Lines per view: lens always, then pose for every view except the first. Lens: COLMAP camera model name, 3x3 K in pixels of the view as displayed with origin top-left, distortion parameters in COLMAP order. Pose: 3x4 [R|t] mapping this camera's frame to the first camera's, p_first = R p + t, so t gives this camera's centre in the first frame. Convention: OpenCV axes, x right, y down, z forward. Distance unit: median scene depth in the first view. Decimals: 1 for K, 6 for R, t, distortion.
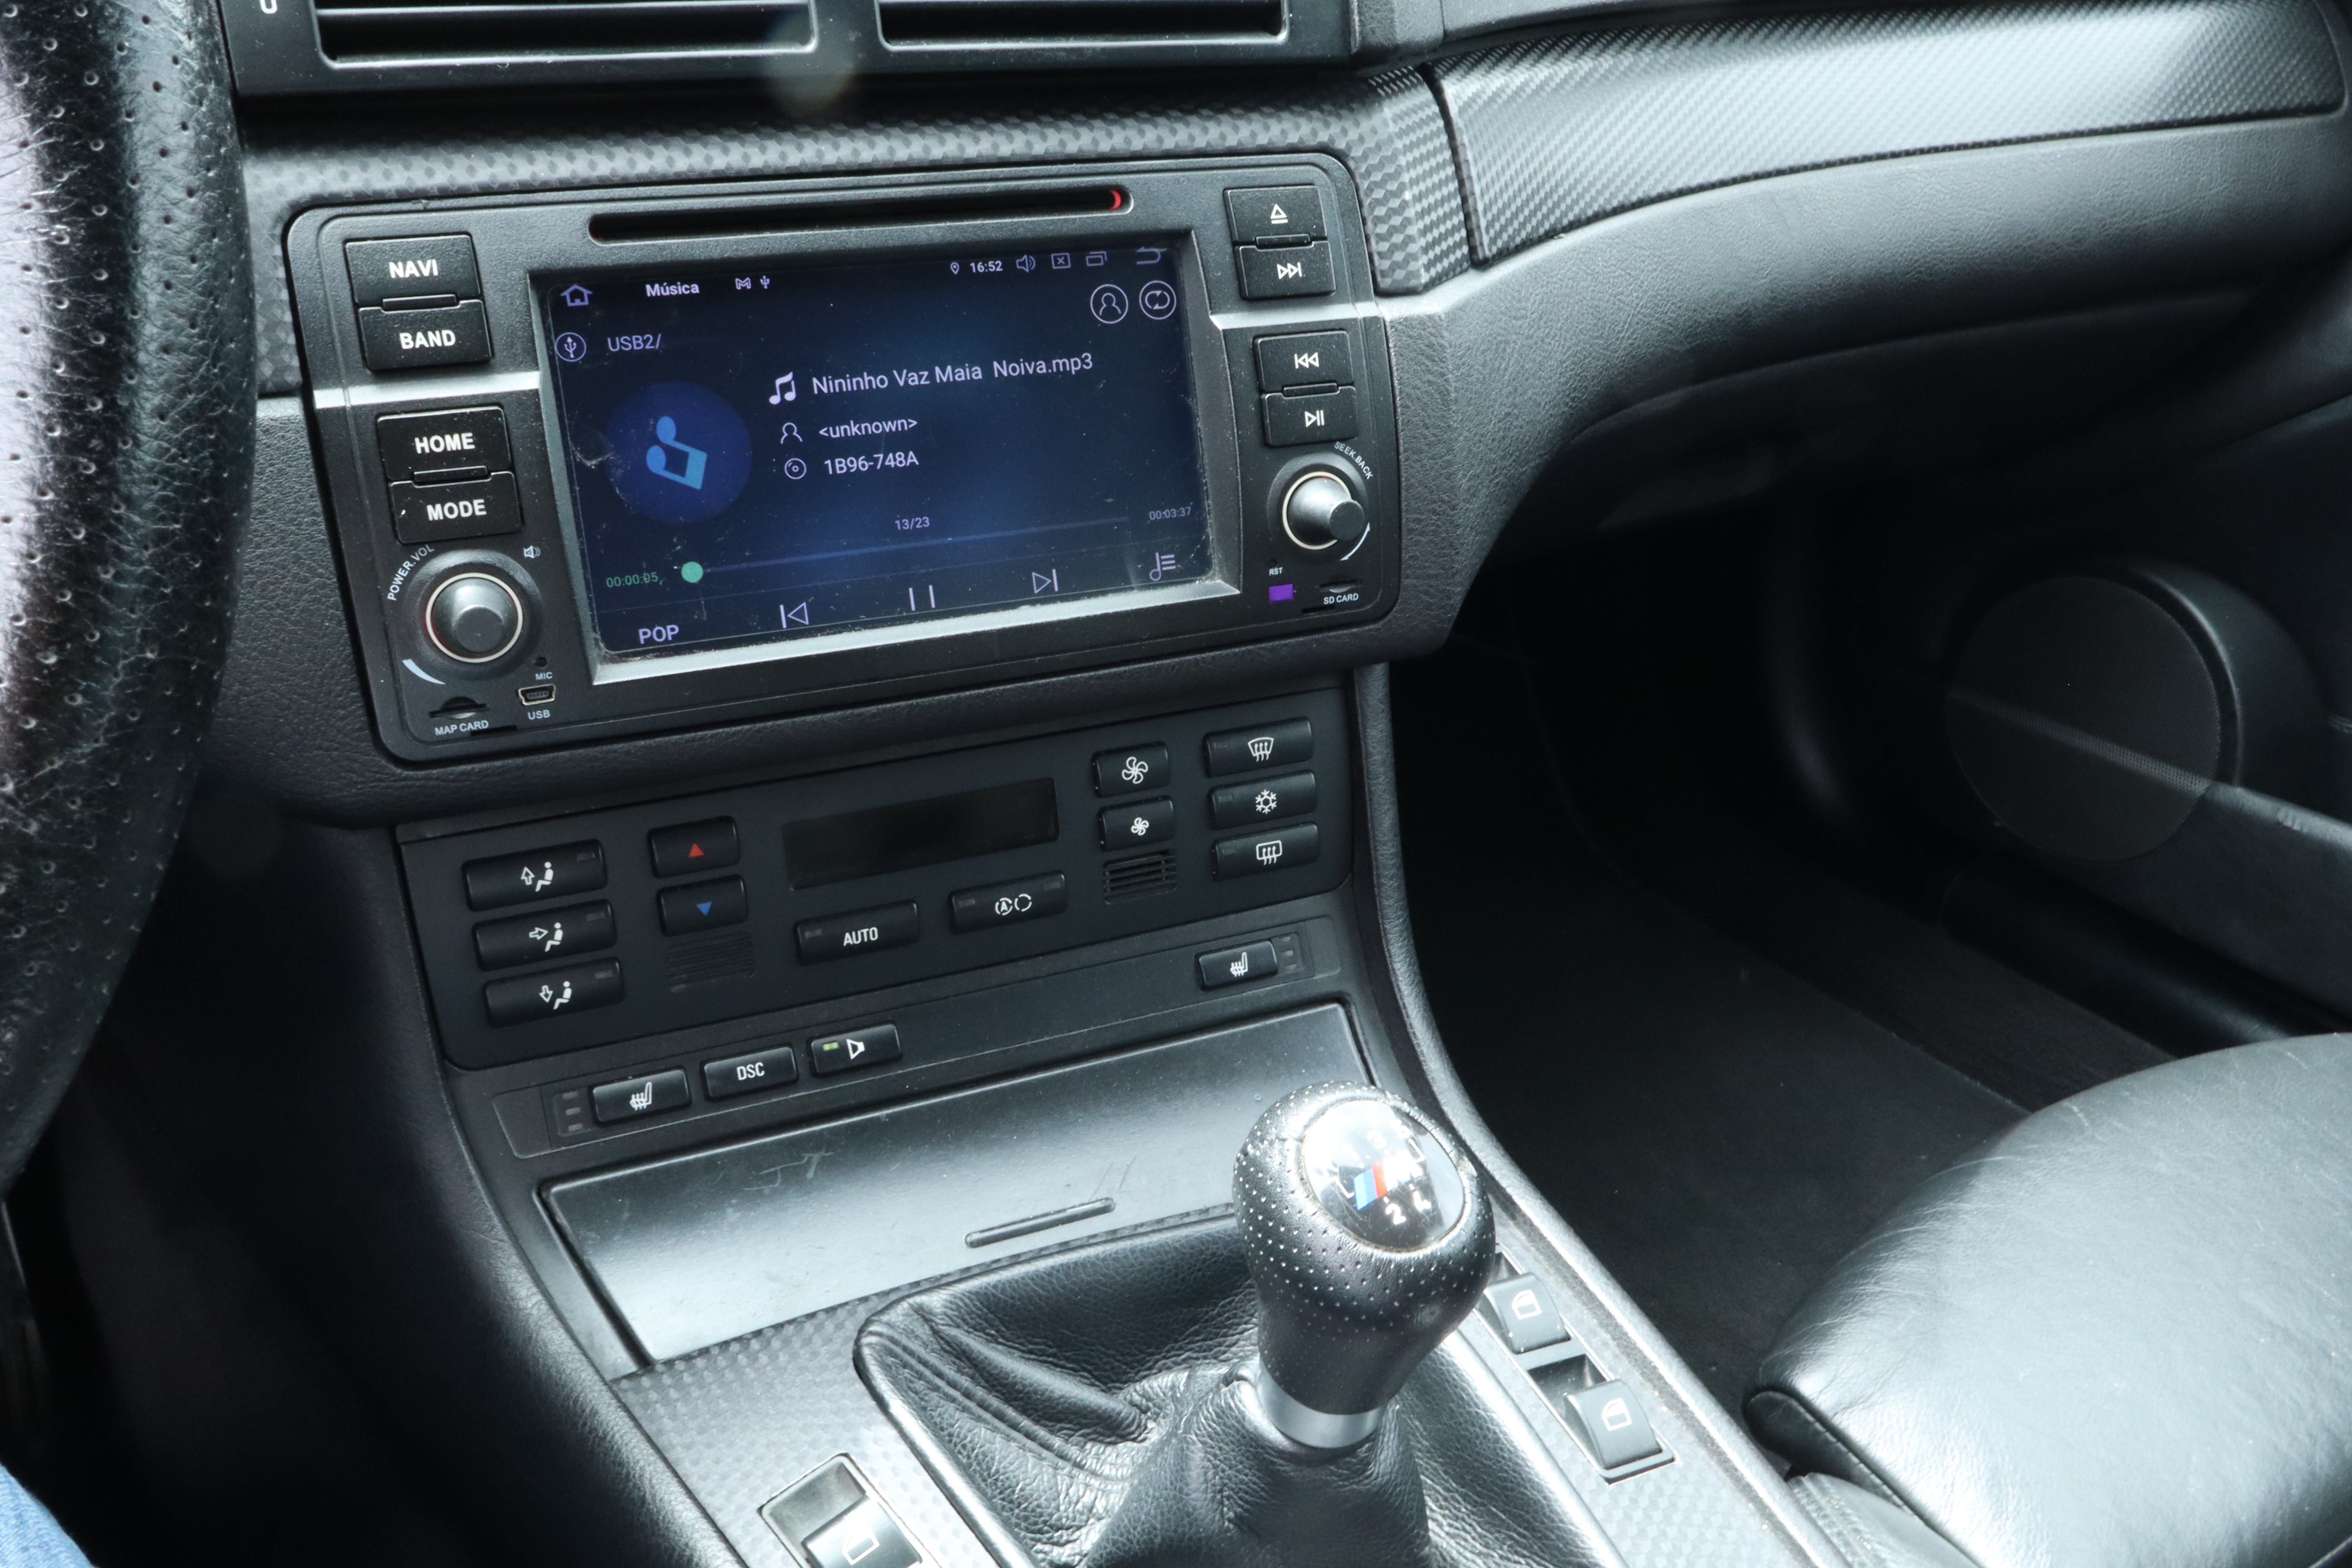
lens RADIAL K [[1995.6, 0, 1205.3], [0, 1995.6, 779.7], [0, 0, 1]] dist [0.000467, -0.009824]
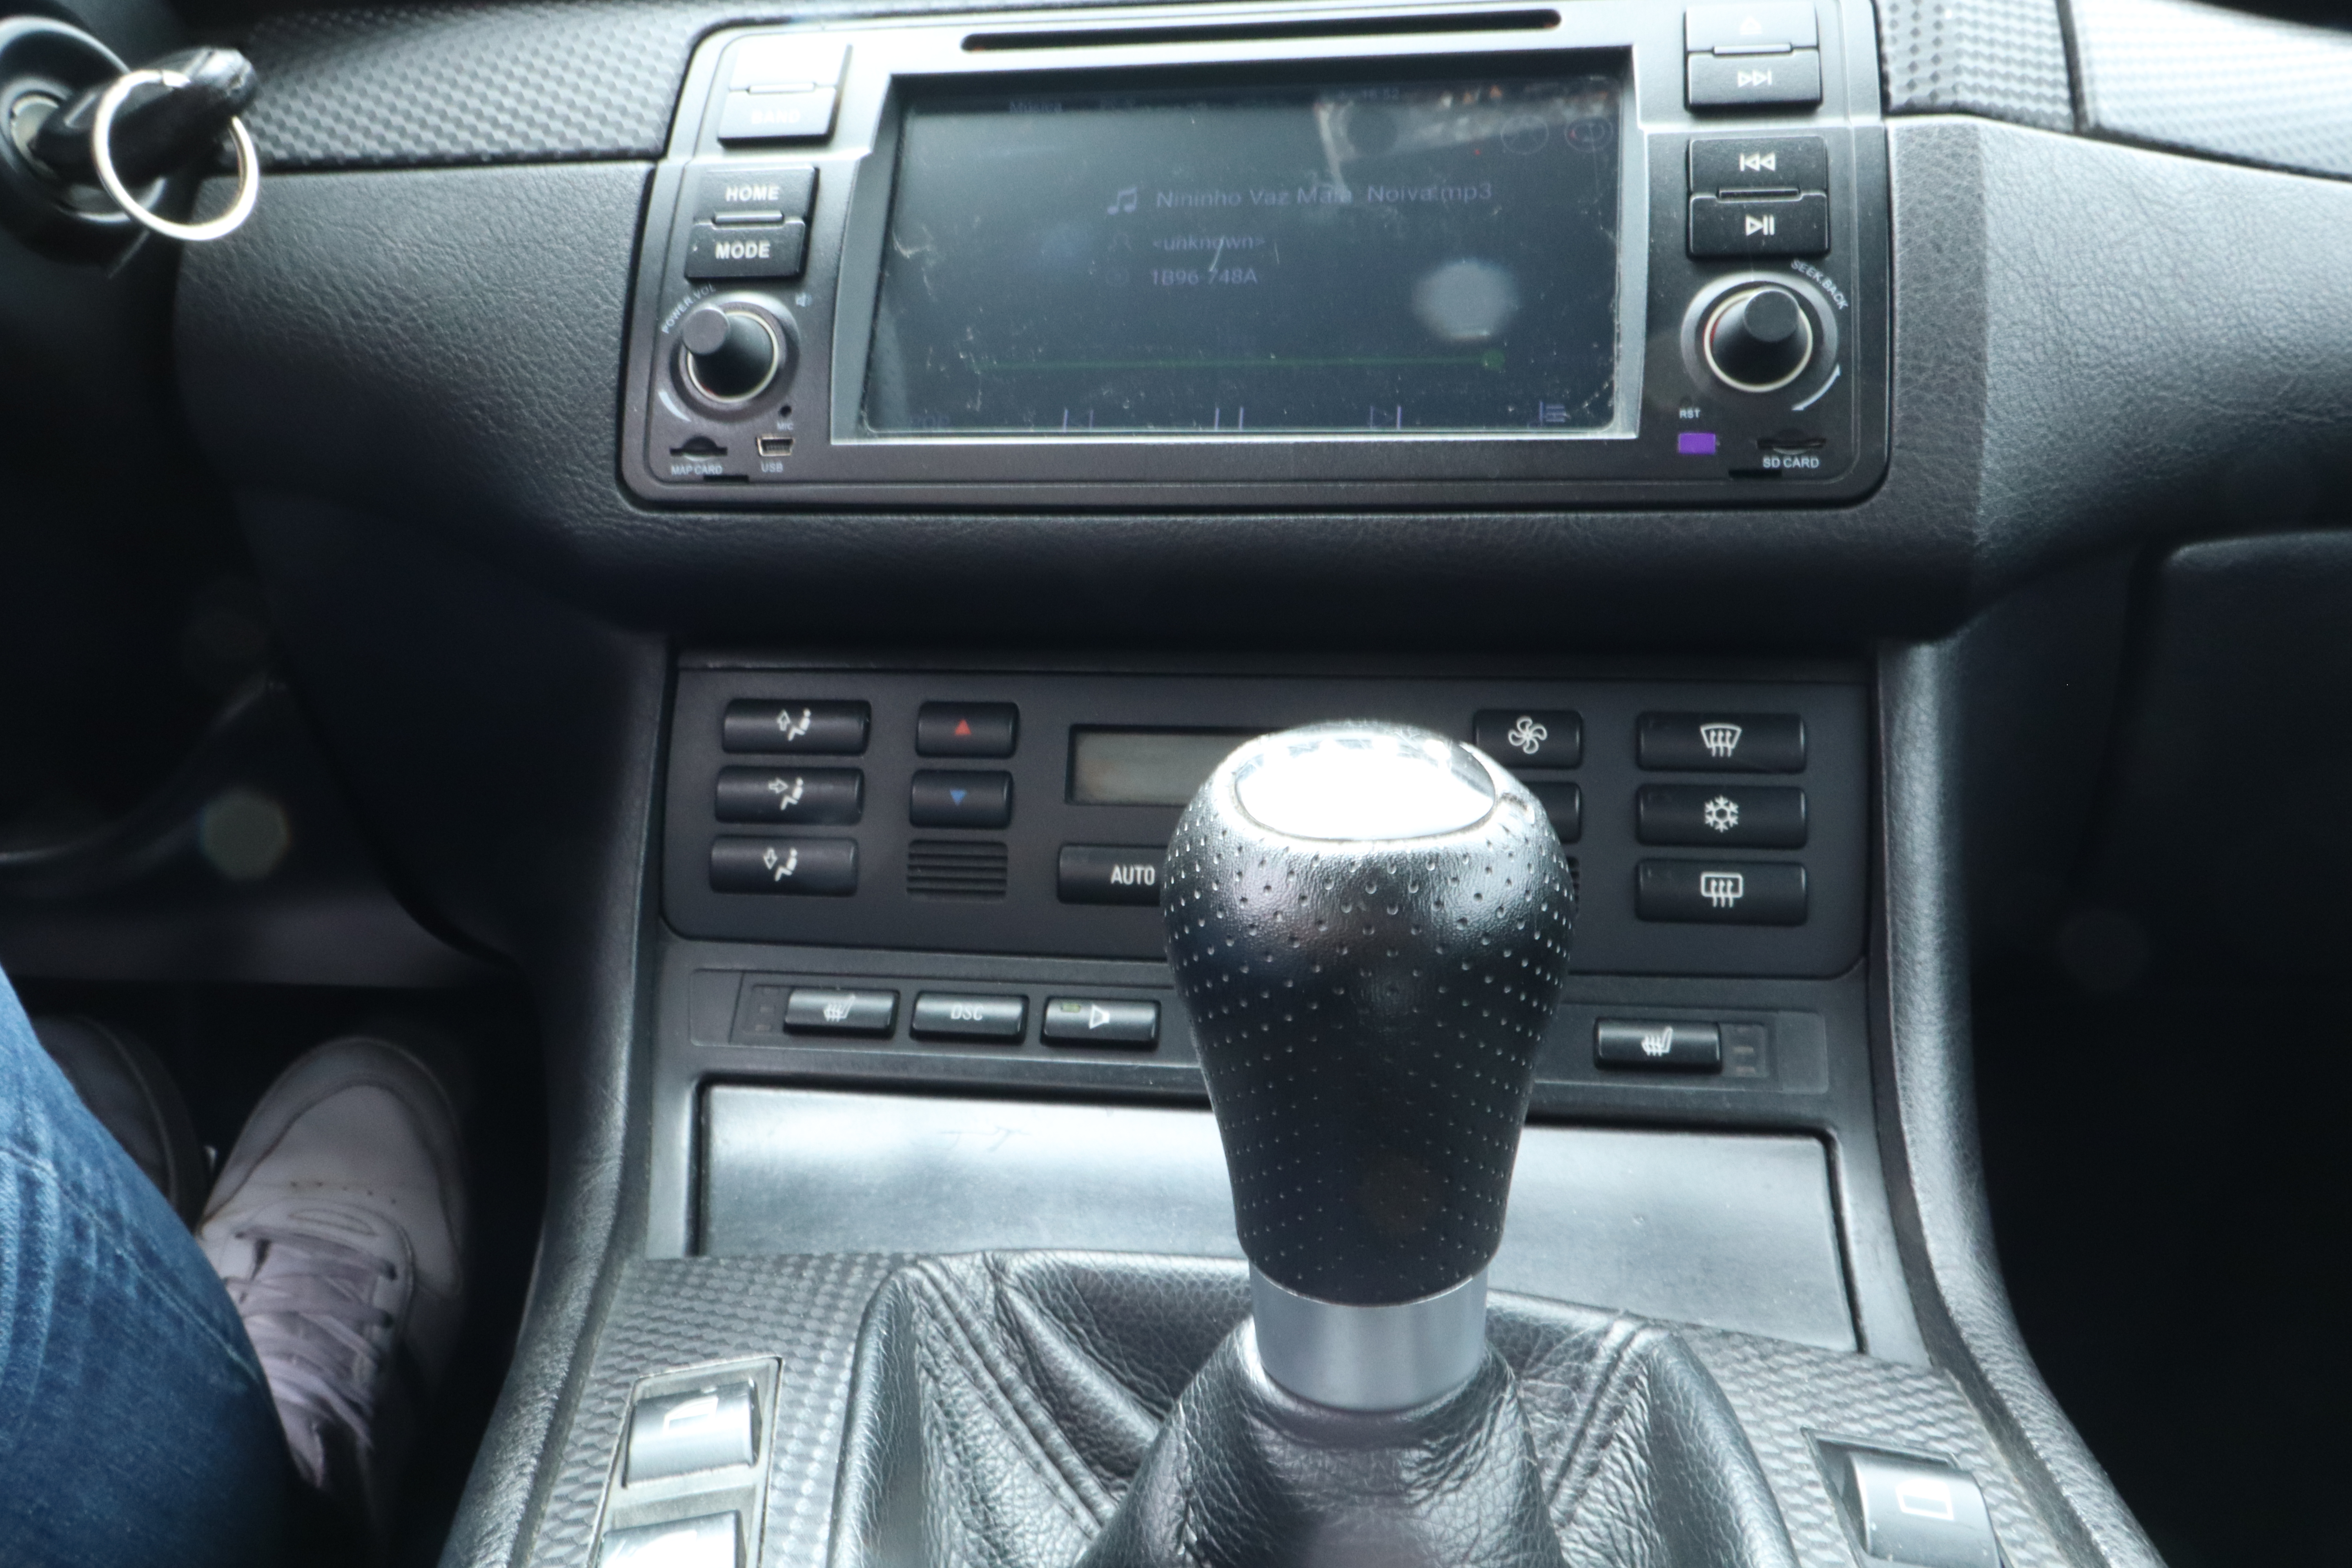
lens RADIAL K [[1995.6, 0, 1187.6], [0, 1995.6, 783.9], [0, 0, 1]] dist [0.000467, -0.009824]
pose [[0.832705, 0.012851, -0.553567, 0.301737], [-0.243272, 0.906567, -0.344897, 0.332296], [0.497414, 0.421866, 0.758030, 0.413641]]
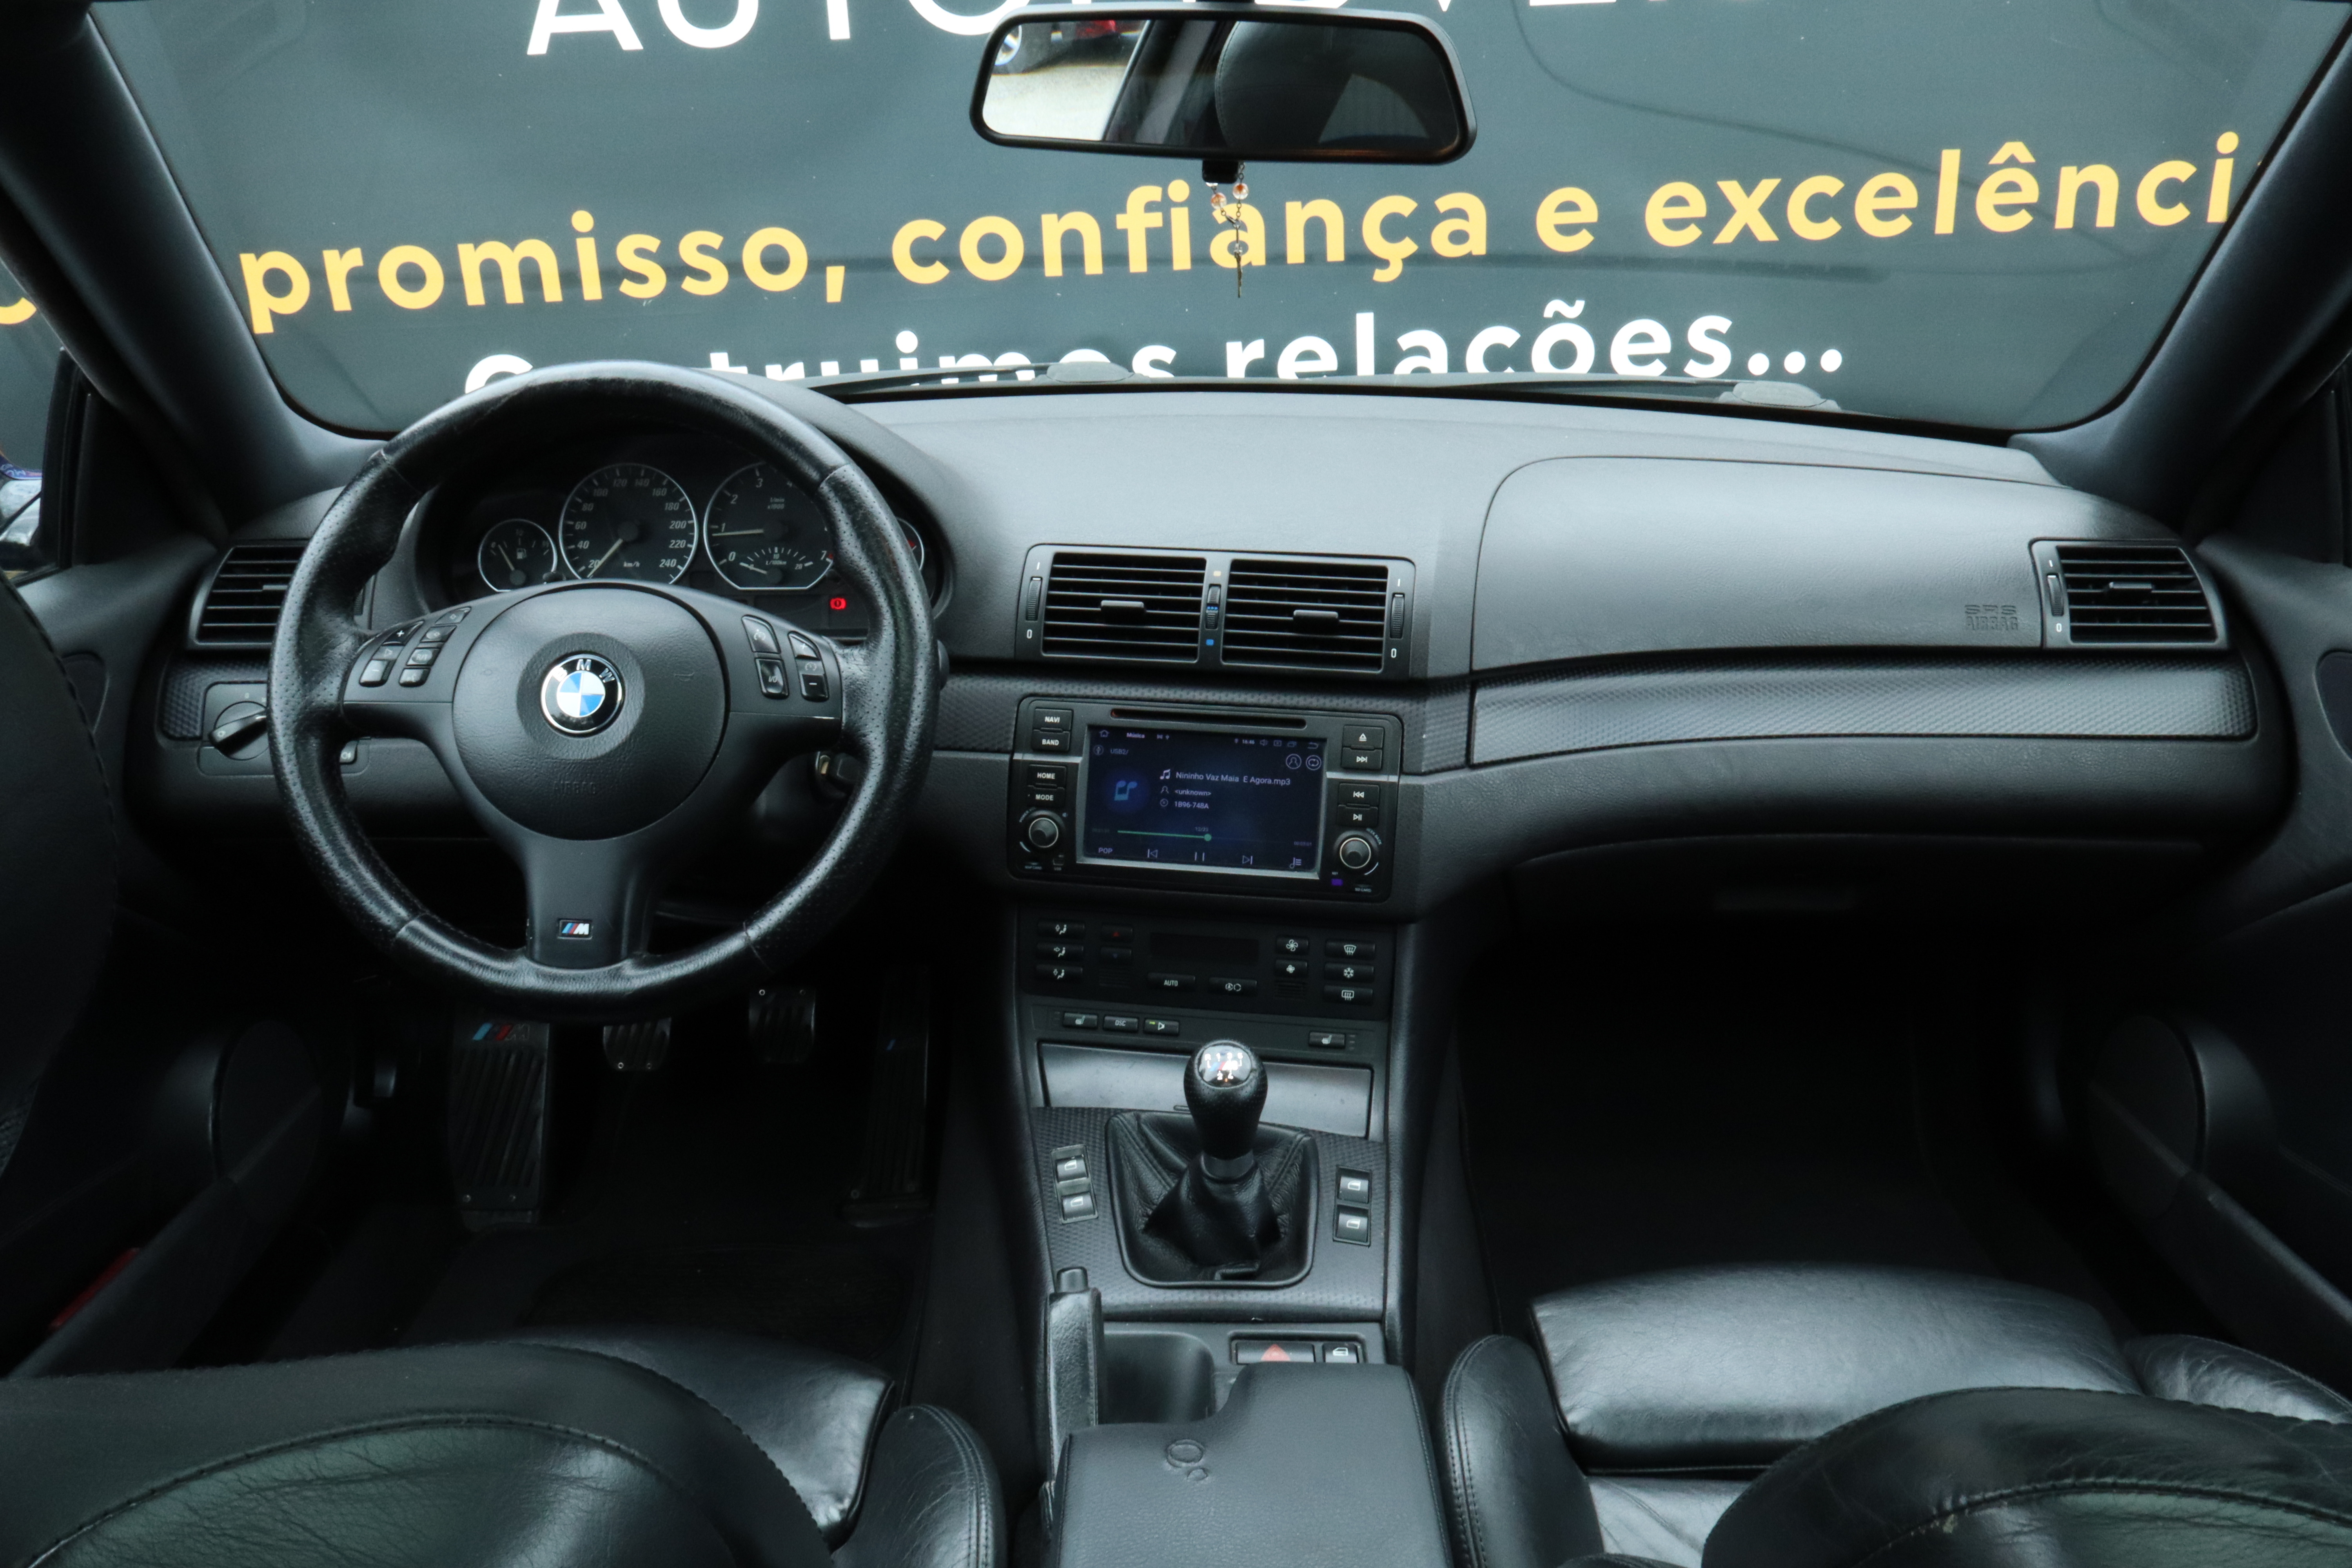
lens RADIAL K [[1995.6, 0, 1184.4], [0, 1995.6, 784.5], [0, 0, 1]] dist [0.000467, -0.009824]
pose [[0.833932, 0.157803, -0.528824, 1.229417], [-0.237783, 0.967479, -0.086275, 0.051449], [0.498012, 0.197692, 0.844335, -1.285520]]
